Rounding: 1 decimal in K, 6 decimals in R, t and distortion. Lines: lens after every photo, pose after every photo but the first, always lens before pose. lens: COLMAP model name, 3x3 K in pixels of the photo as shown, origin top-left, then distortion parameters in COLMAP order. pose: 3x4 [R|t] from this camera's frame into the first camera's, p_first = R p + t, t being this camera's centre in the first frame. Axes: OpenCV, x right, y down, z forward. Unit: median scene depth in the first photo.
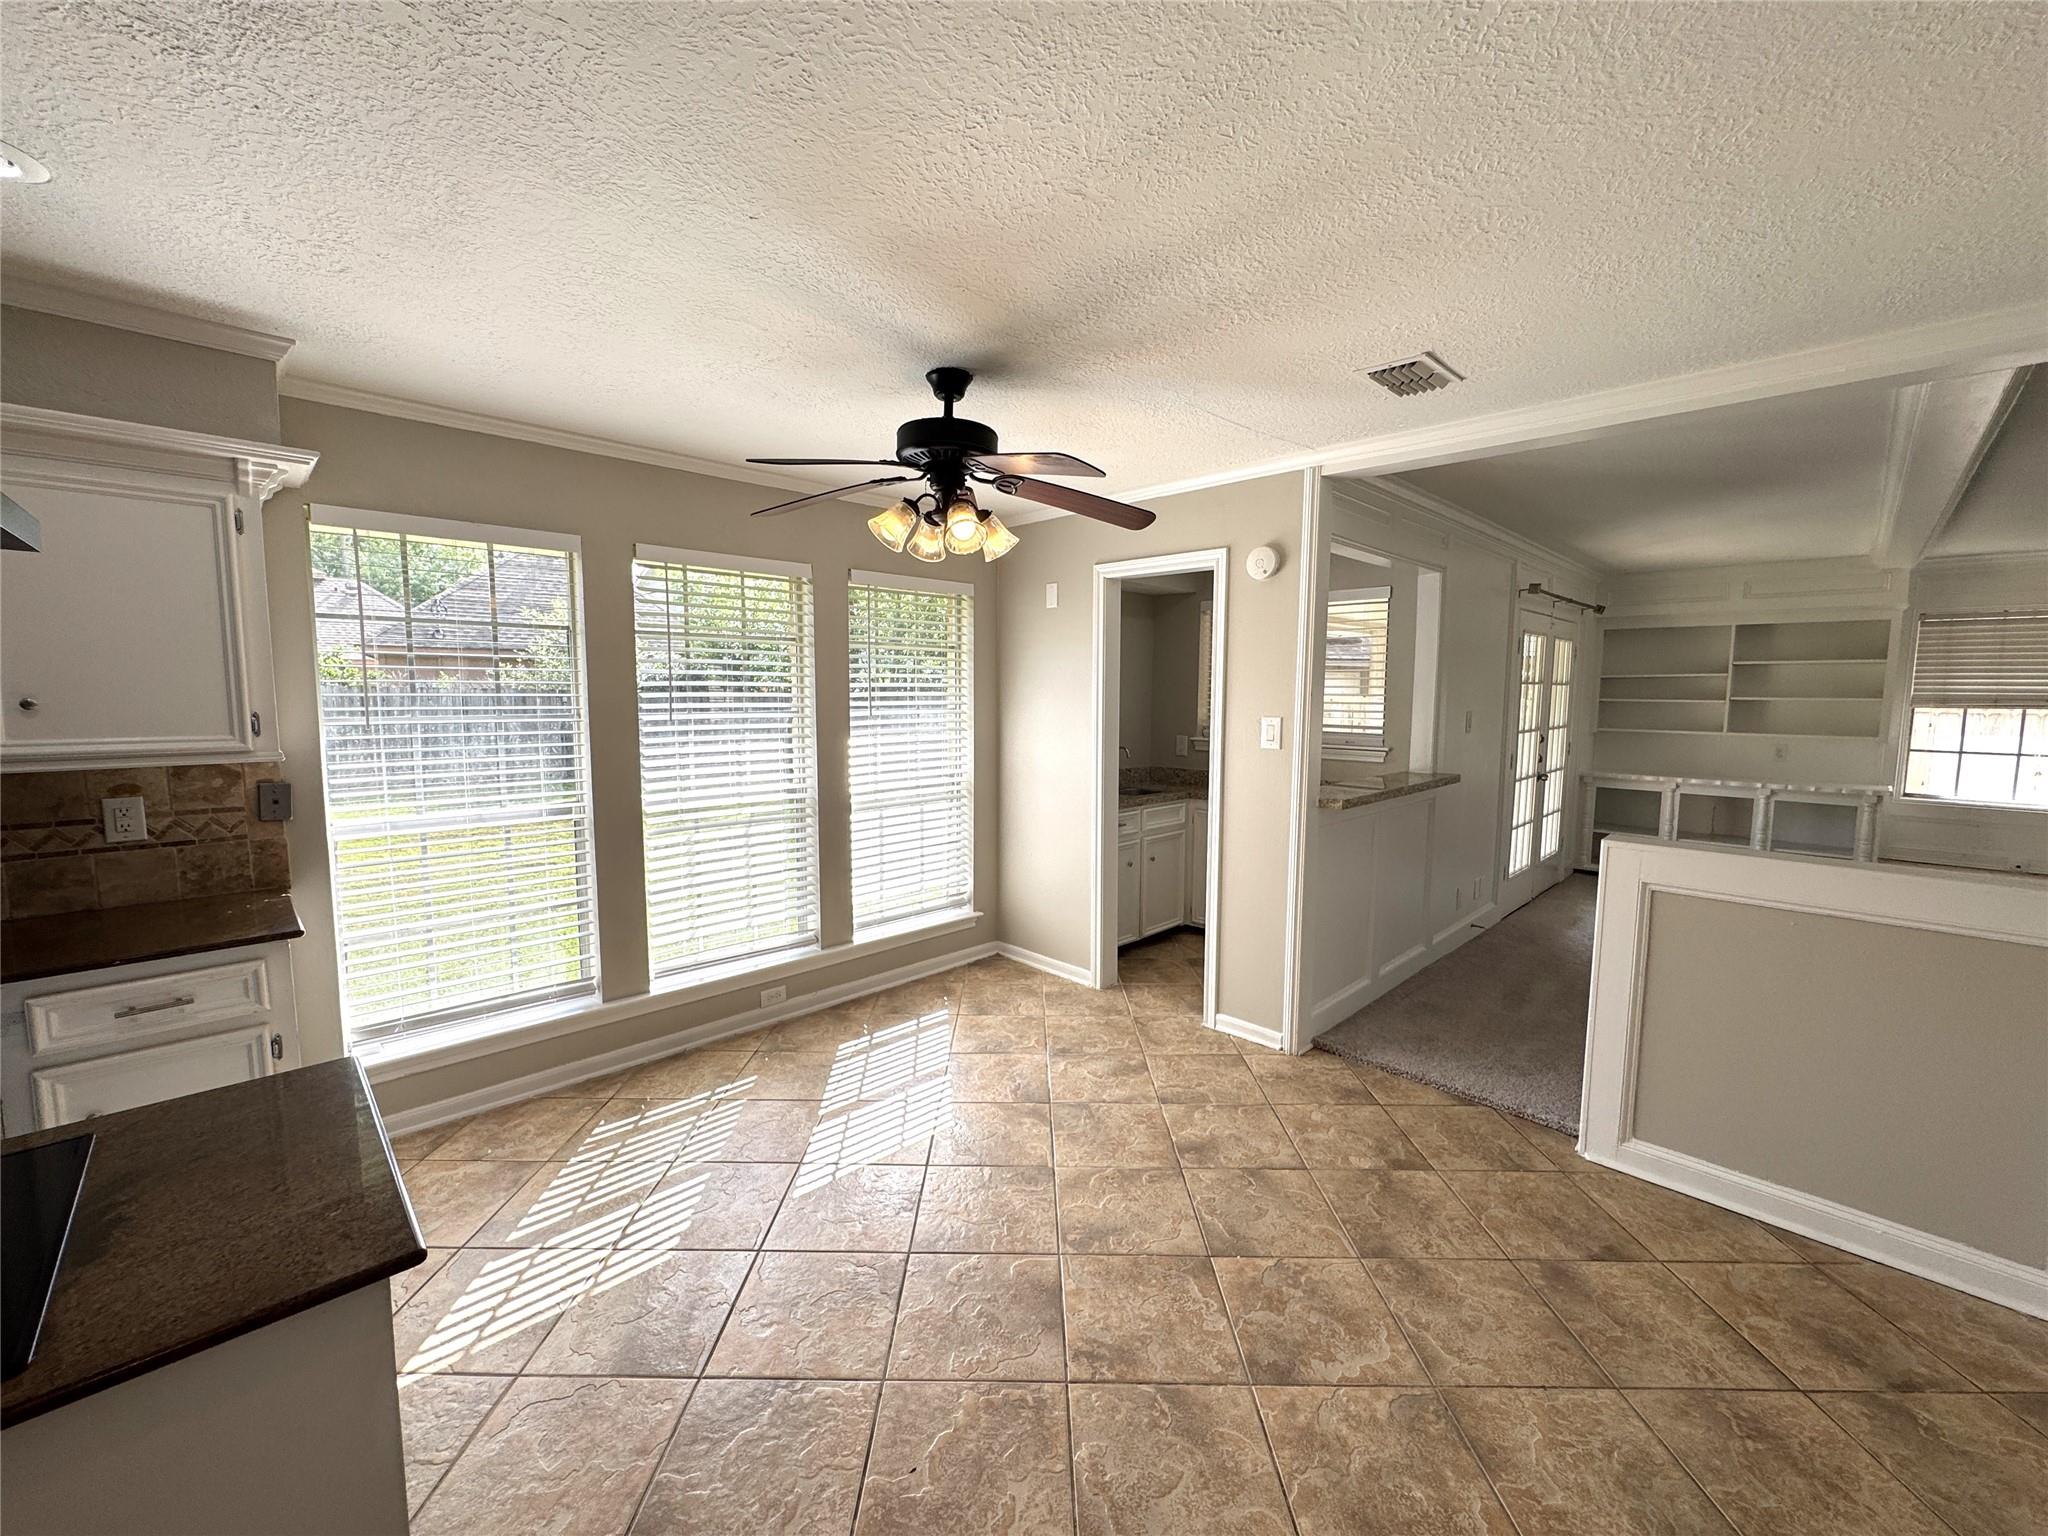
lens RADIAL K [[815.1, 0, 1021.2], [0, 815.1, 765.3], [0, 0, 1]] dist [-0.004486, 0.000620]
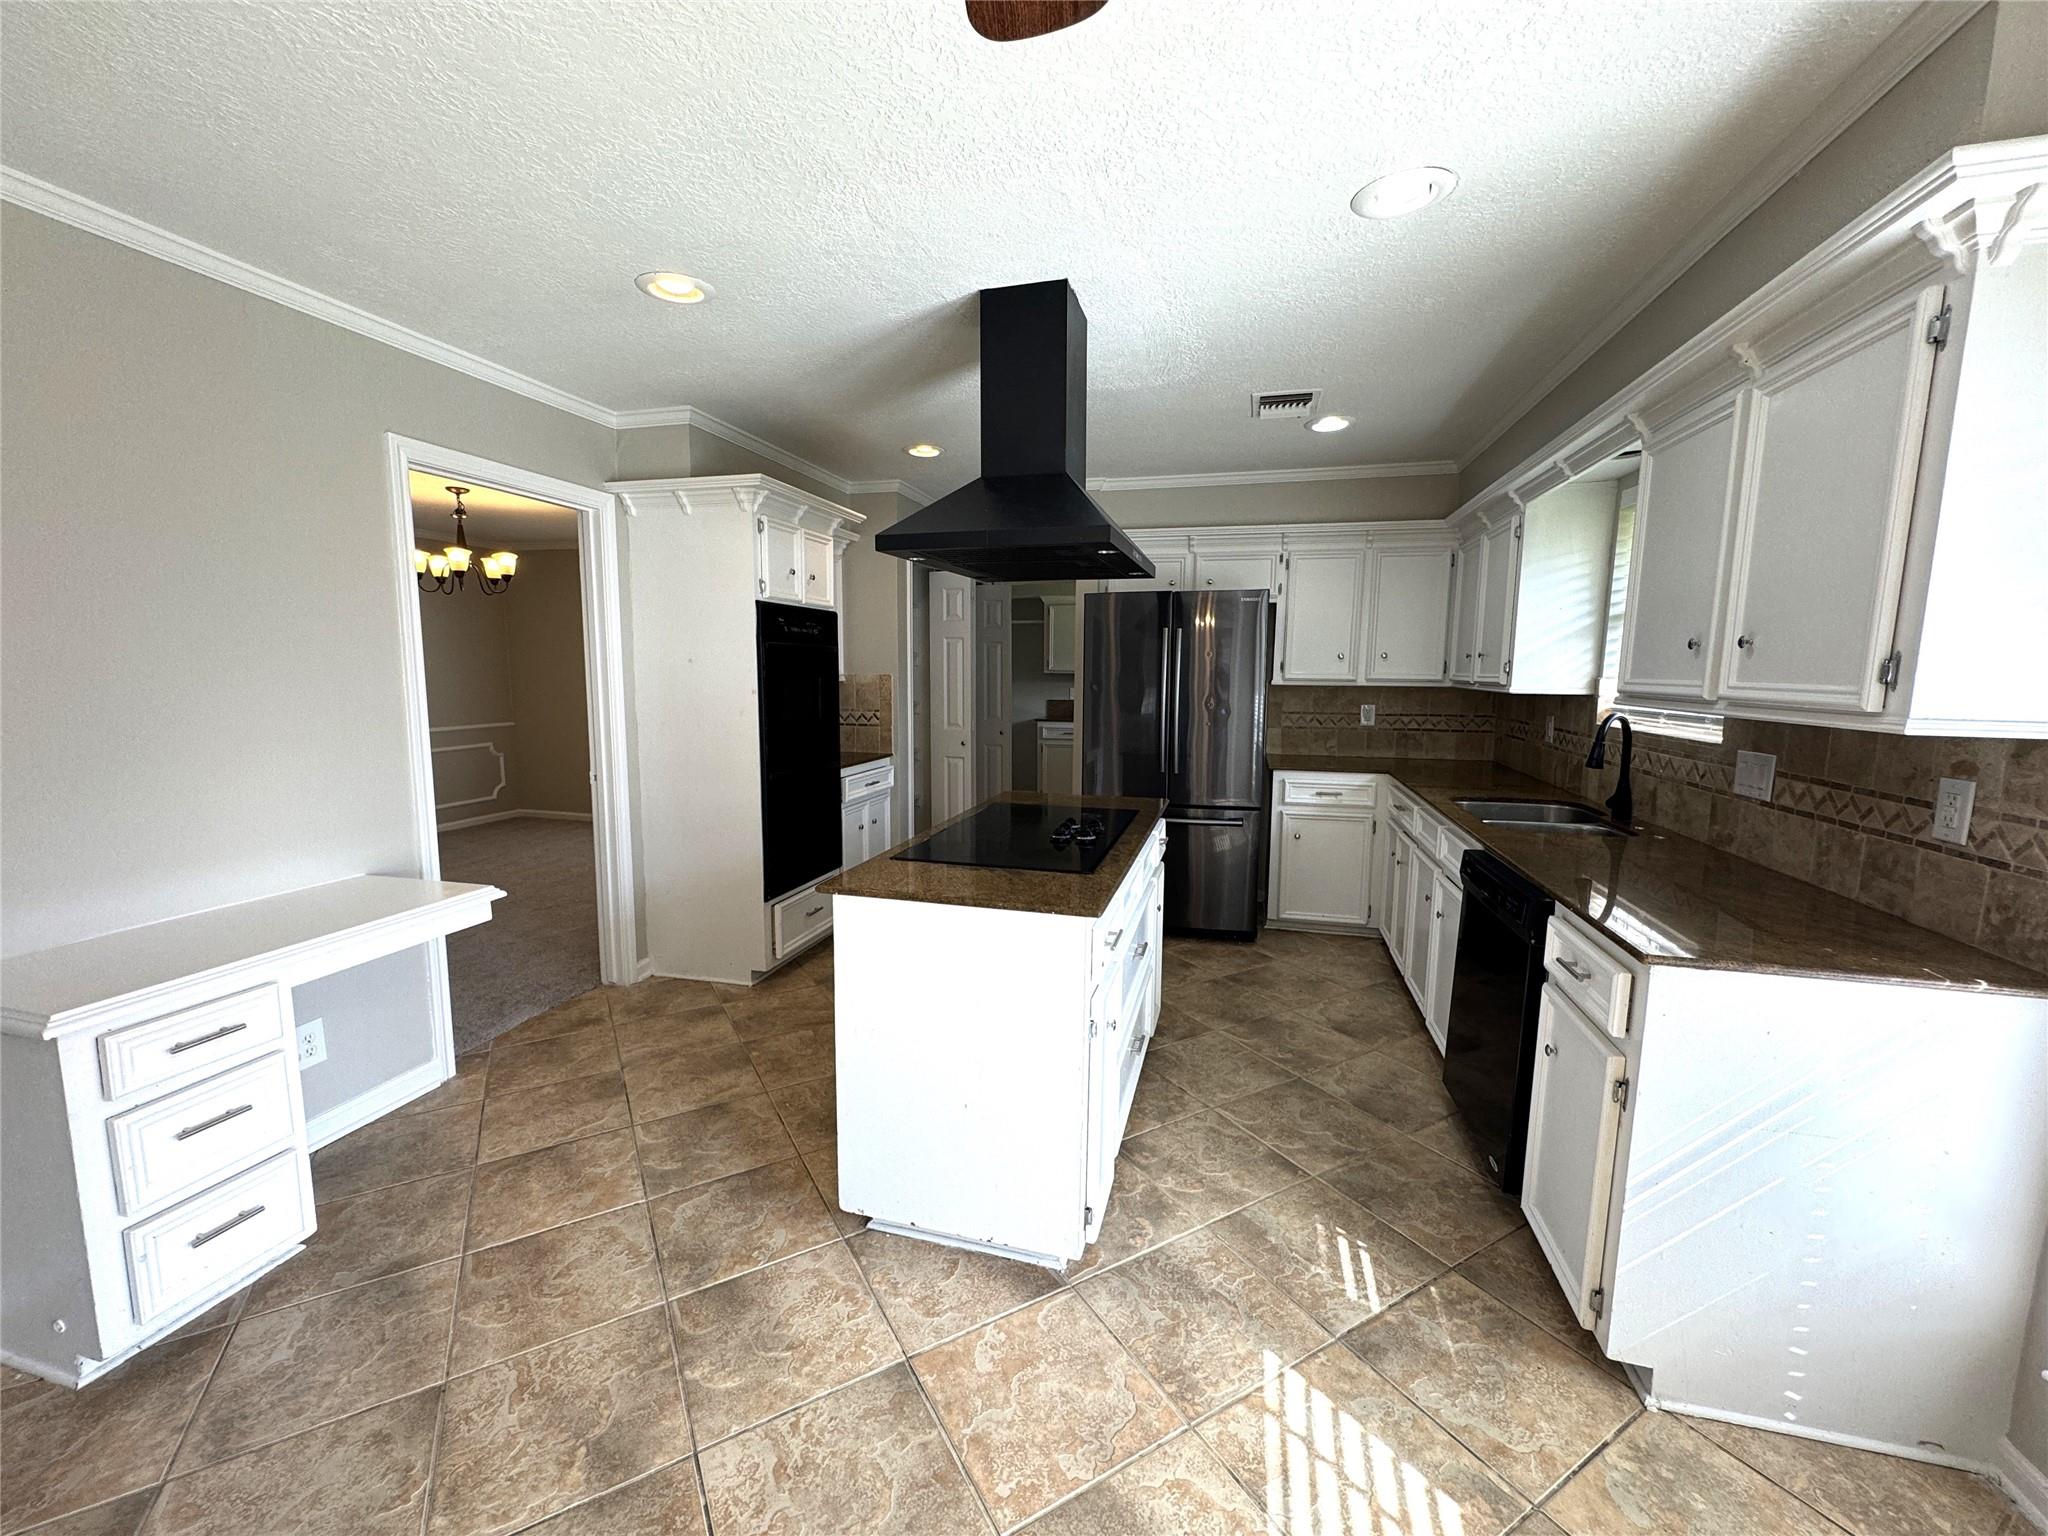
lens RADIAL K [[815.1, 0, 1021.3], [0, 815.1, 767.6], [0, 0, 1]] dist [-0.004486, 0.000620]
pose [[-0.866632, 0.045118, -0.496905, -0.063745], [-0.063208, 0.977952, 0.199034, -0.057732], [0.494929, 0.203898, -0.844672, 1.185915]]
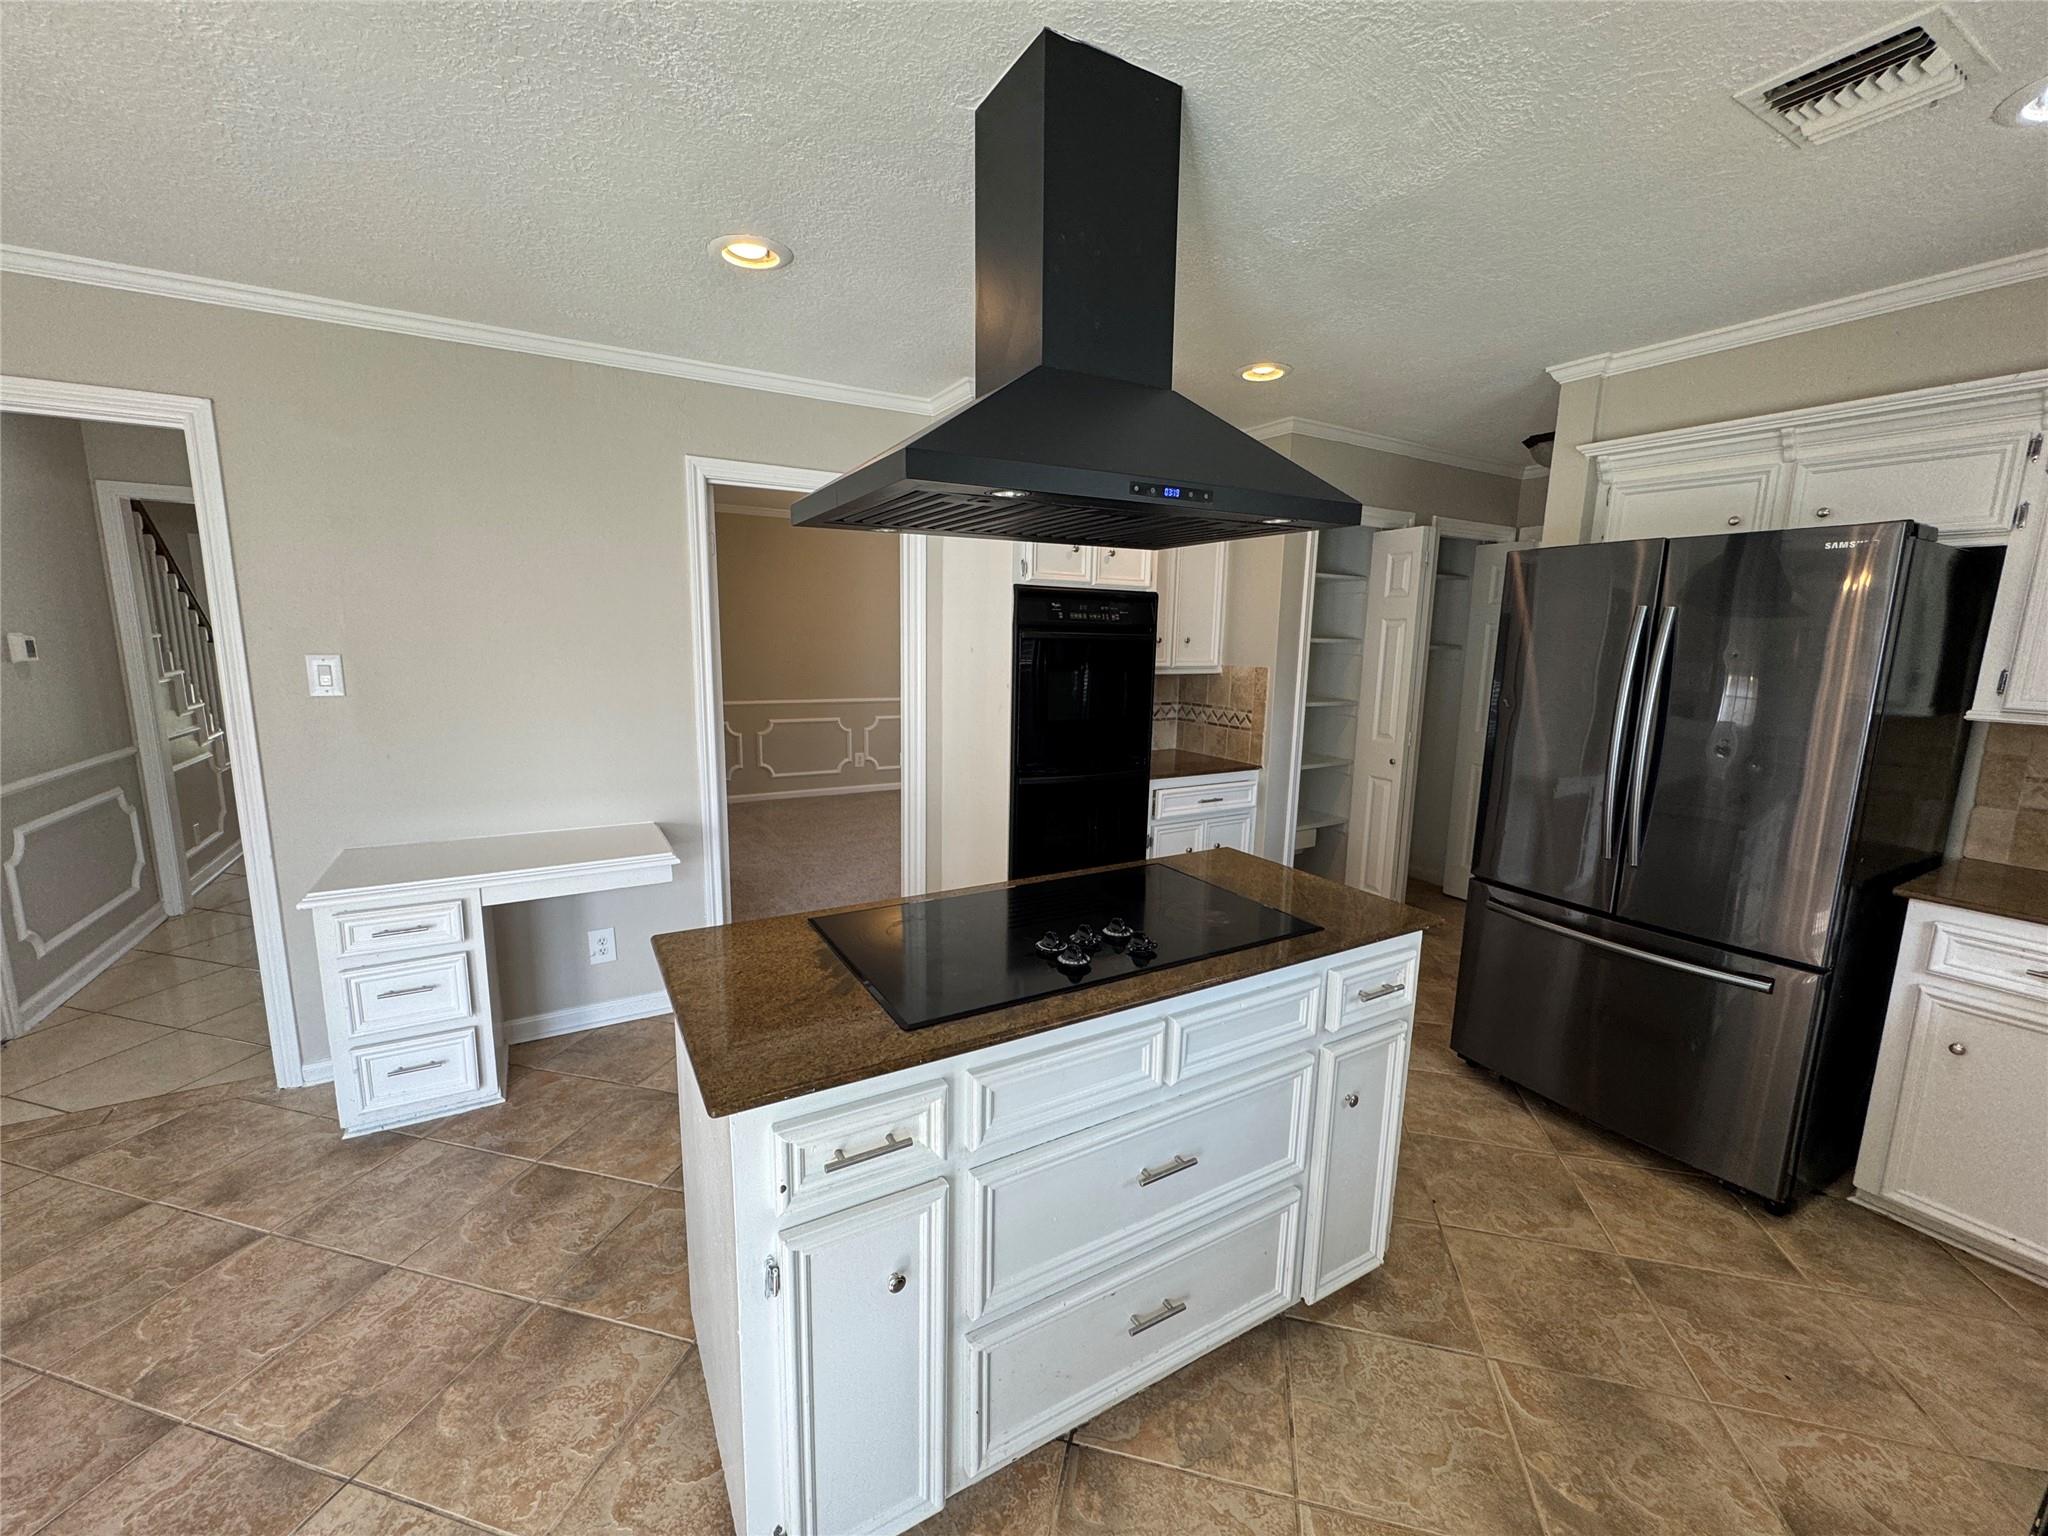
lens RADIAL K [[815.1, 0, 1021.1], [0, 815.1, 768.4], [0, 0, 1]] dist [-0.004486, 0.000620]
pose [[-0.967394, -0.068874, 0.243730, -0.752768], [-0.004086, 0.966435, 0.256879, -0.081075], [-0.253242, 0.247508, -0.935205, 0.945991]]
